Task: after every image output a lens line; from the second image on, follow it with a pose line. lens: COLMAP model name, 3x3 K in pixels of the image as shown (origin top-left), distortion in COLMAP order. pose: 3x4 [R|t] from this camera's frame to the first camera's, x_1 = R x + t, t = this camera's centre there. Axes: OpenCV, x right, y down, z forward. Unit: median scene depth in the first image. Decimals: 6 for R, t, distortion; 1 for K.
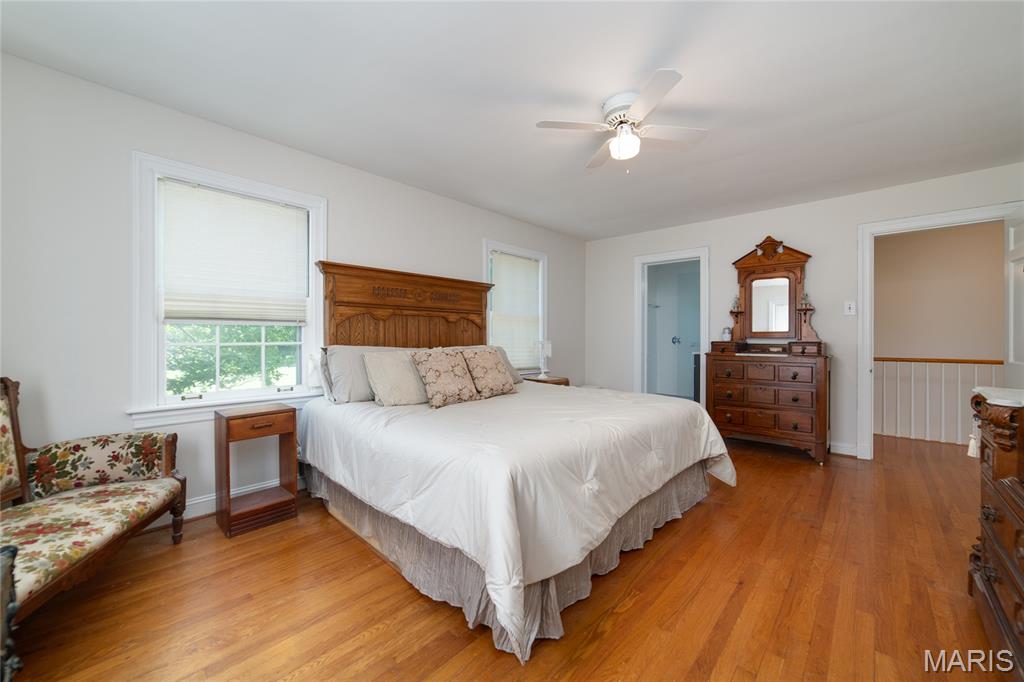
lens RADIAL K [[404.2, 0, 514.0], [0, 404.2, 337.7], [0, 0, 1]] dist [-0.015455, 0.003765]
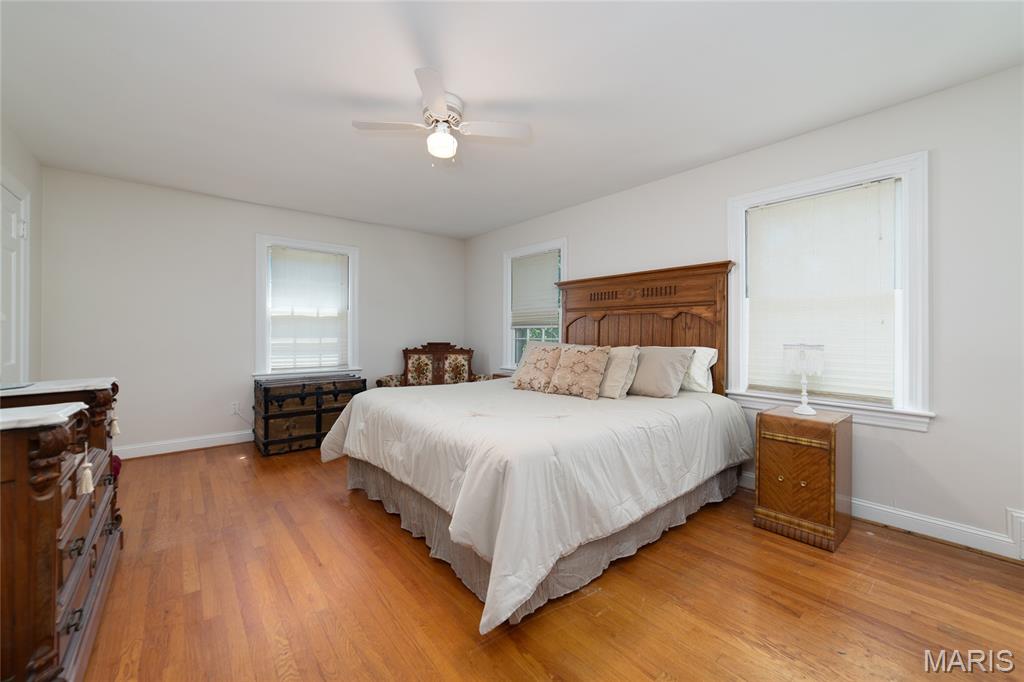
lens RADIAL K [[404.2, 0, 514.4], [0, 404.2, 334.6], [0, 0, 1]] dist [-0.015455, 0.003765]
pose [[-0.124702, 0.001152, -0.992194, 0.791279], [-0.008222, 0.999964, 0.002195, -0.003731], [0.992160, 0.008431, -0.124688, 0.831369]]
